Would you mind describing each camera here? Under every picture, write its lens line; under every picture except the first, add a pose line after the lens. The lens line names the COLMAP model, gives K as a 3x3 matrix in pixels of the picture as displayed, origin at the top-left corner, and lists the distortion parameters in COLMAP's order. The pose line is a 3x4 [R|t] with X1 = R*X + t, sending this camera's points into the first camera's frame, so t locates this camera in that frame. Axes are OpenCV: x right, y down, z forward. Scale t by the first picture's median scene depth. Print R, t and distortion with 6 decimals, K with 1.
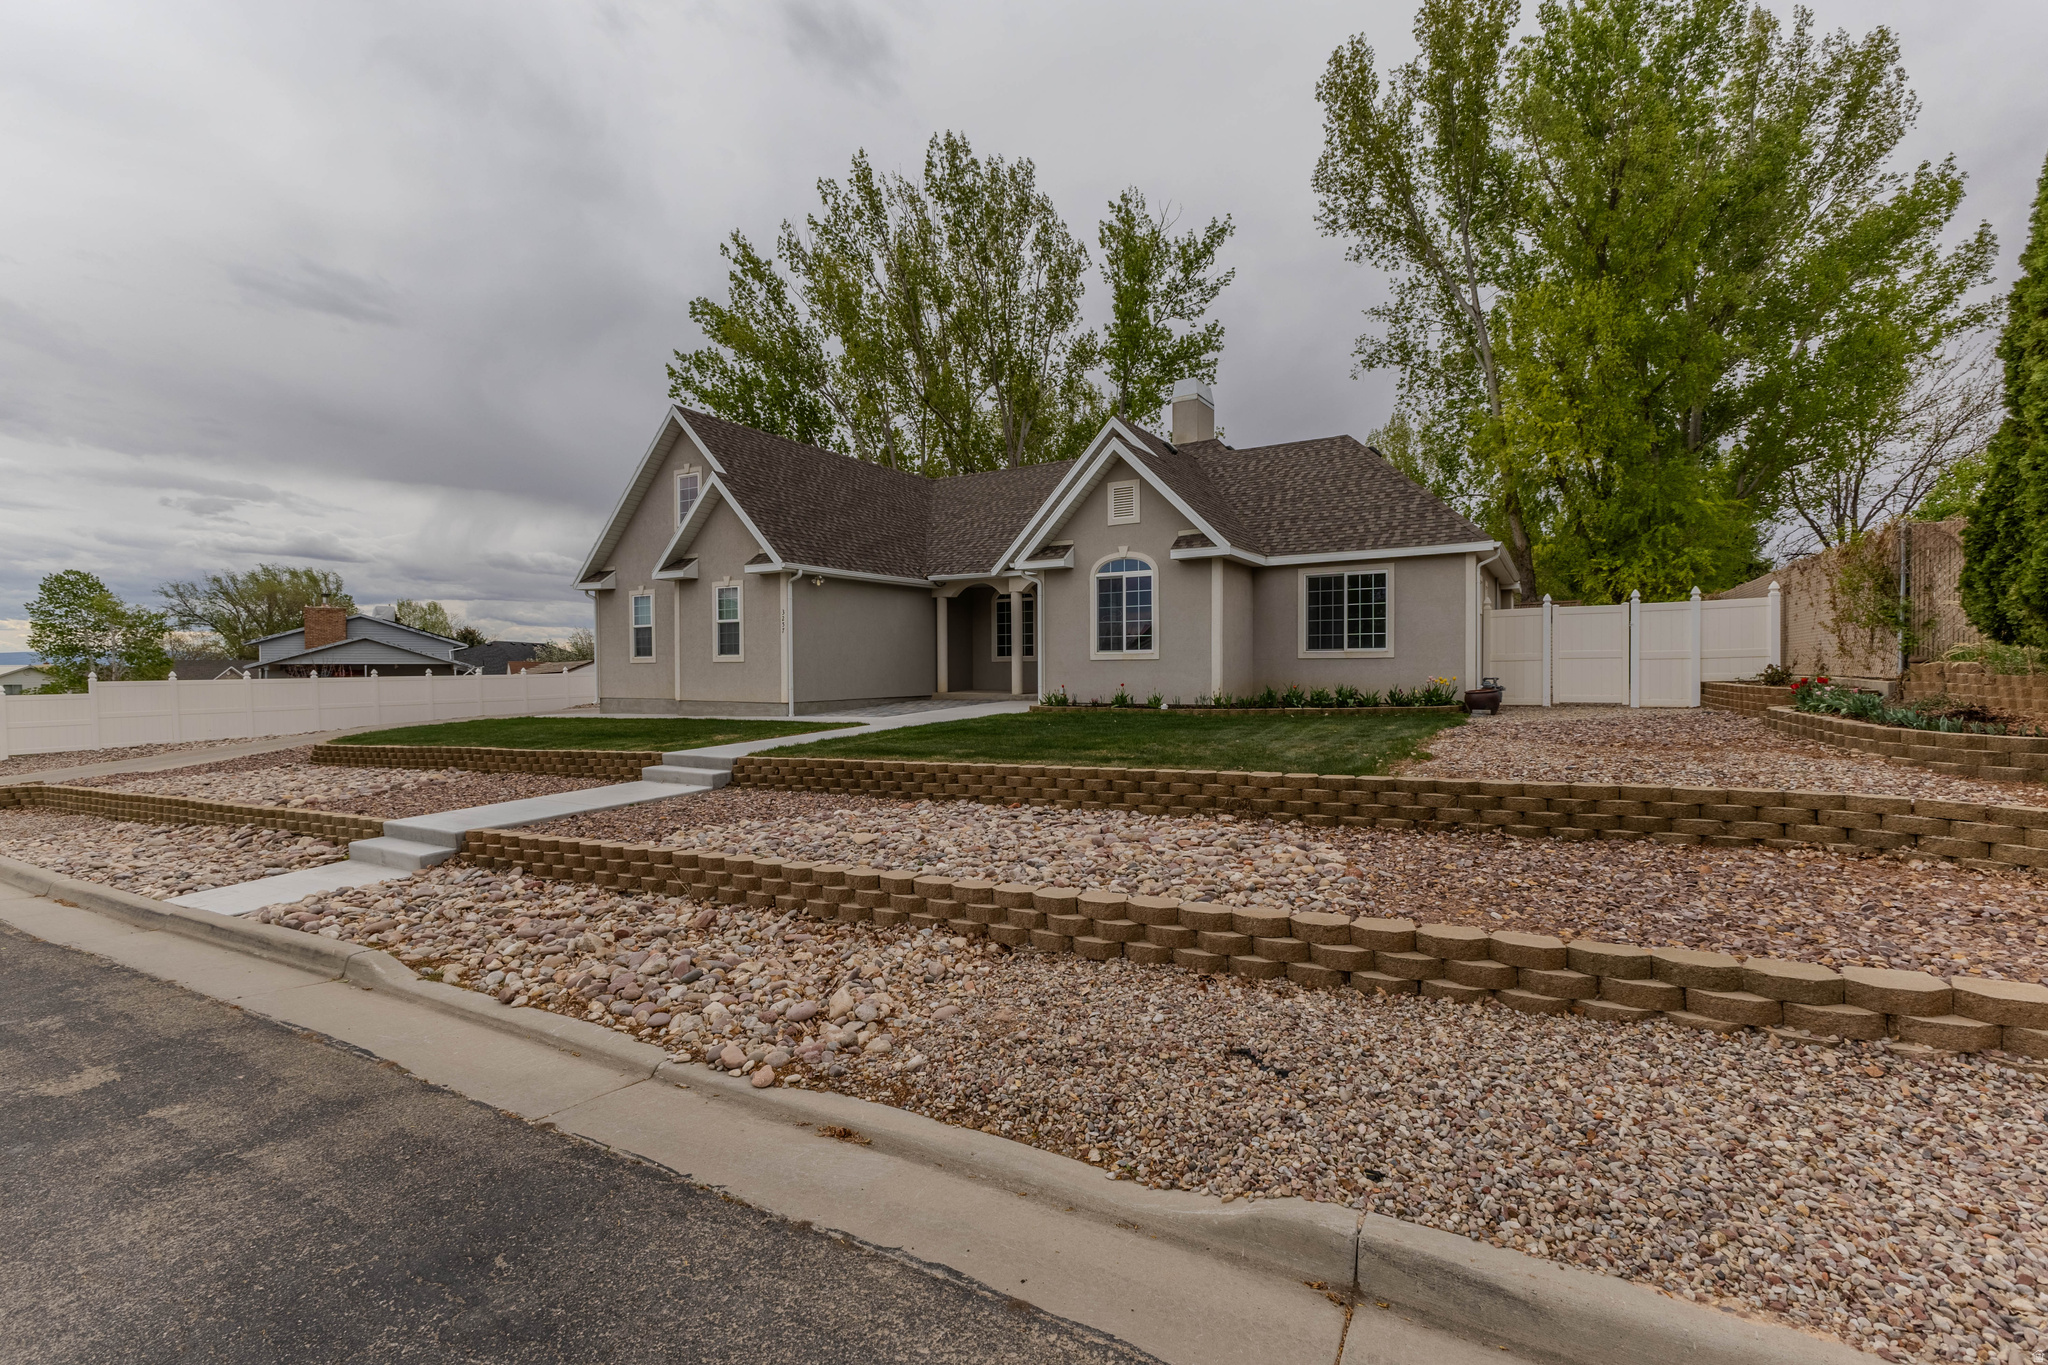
lens RADIAL K [[877.2, 0, 1029.5], [0, 877.2, 685.7], [0, 0, 1]] dist [0.001289, -0.000473]
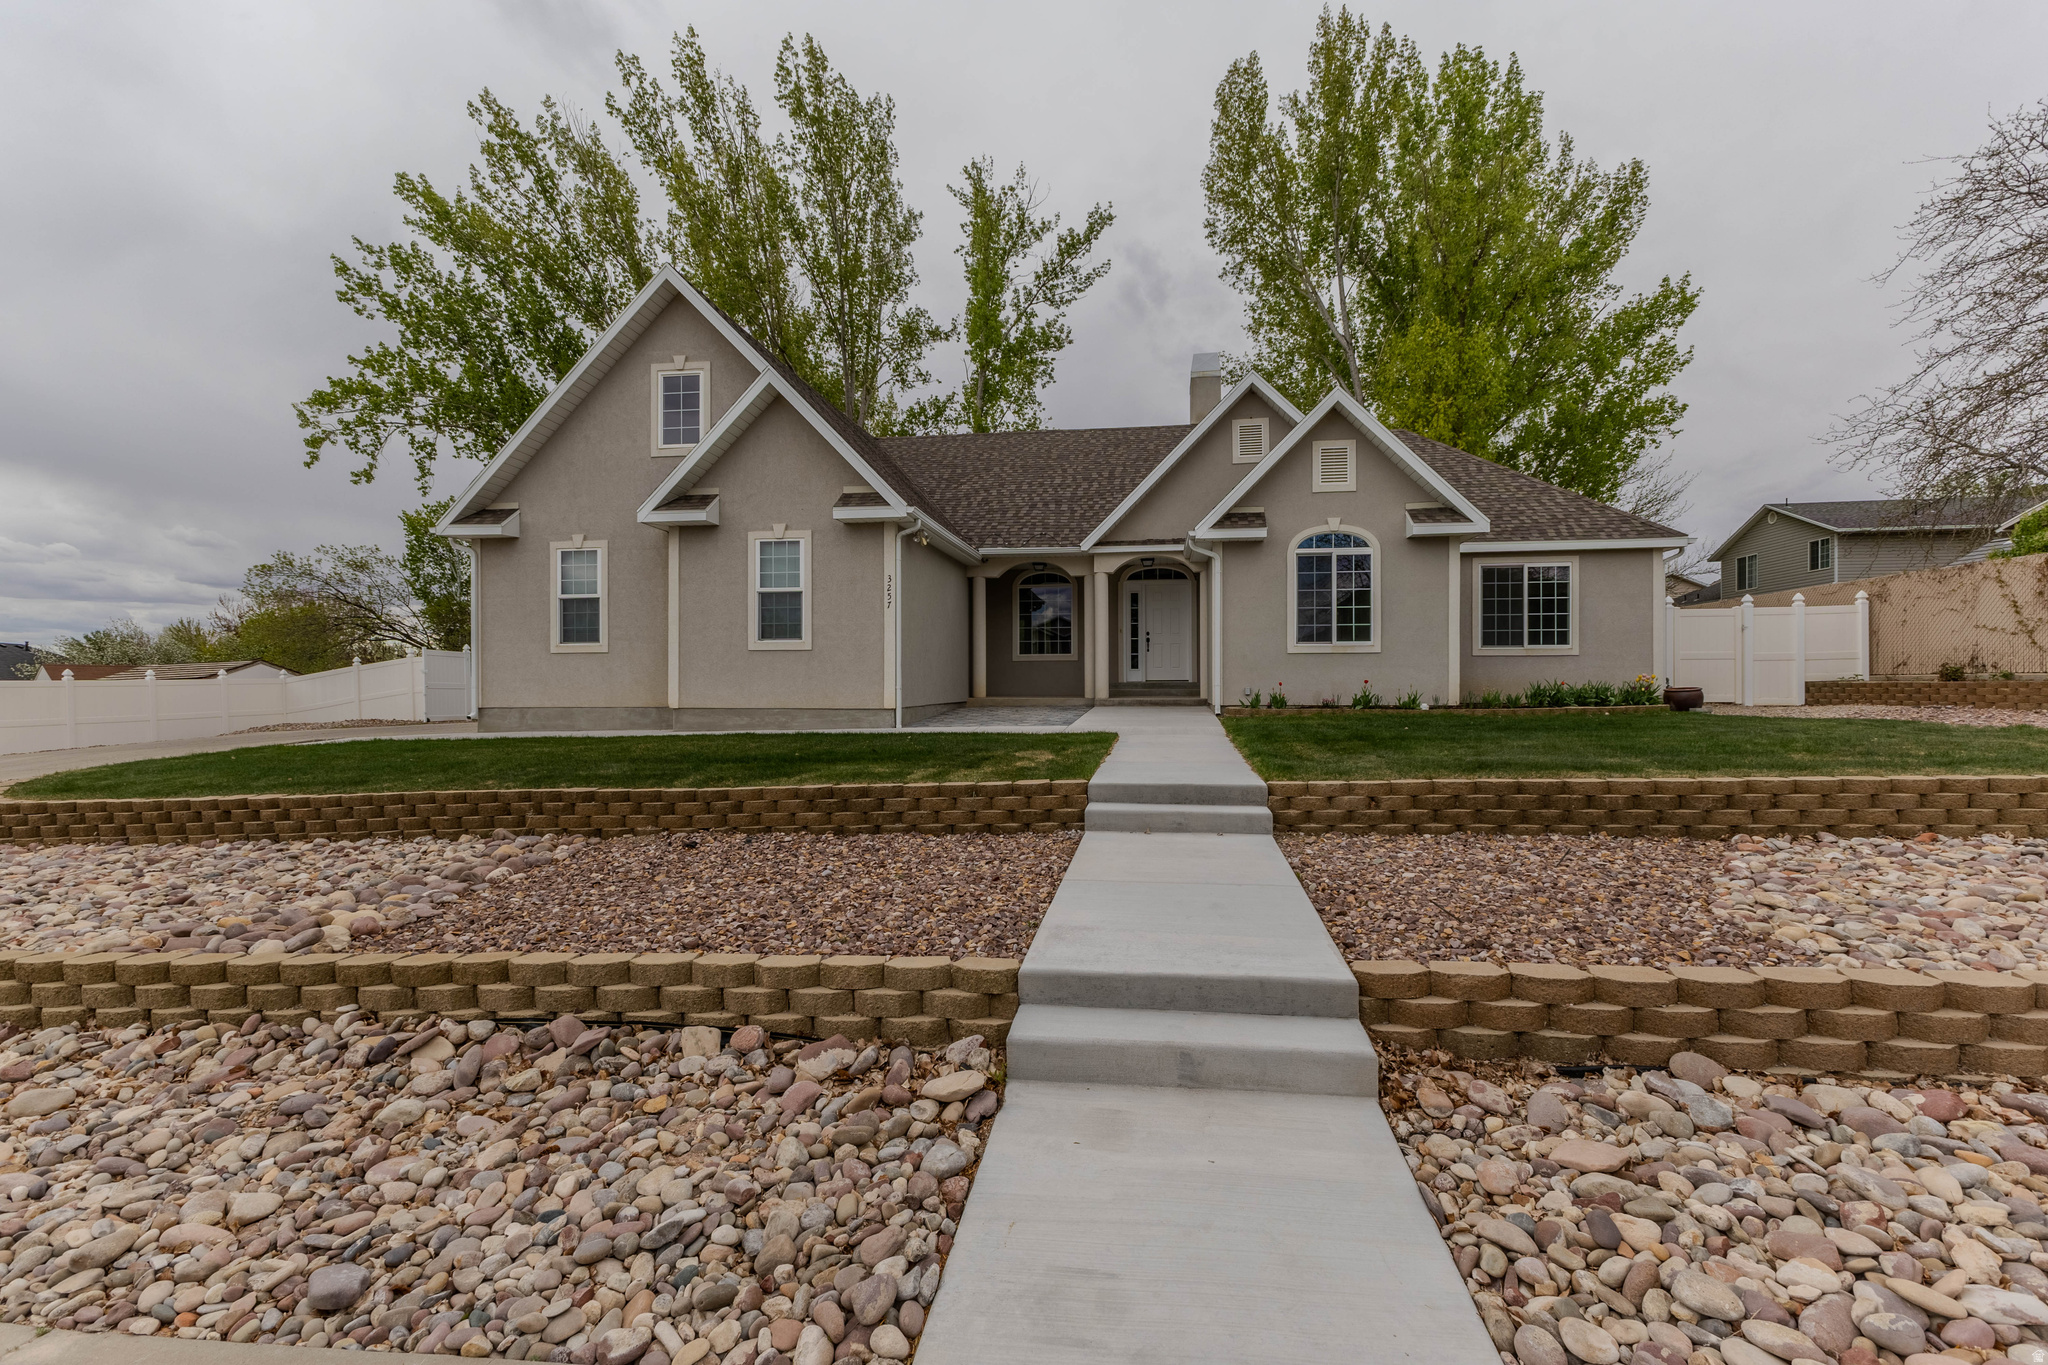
lens RADIAL K [[877.2, 0, 1029.5], [0, 877.2, 685.7], [0, 0, 1]] dist [0.001289, -0.000473]
pose [[0.922275, 0.003265, 0.386520, -0.414165], [0.004014, 0.999830, -0.018023, 0.013223], [-0.386513, 0.018174, 0.922105, 0.290568]]
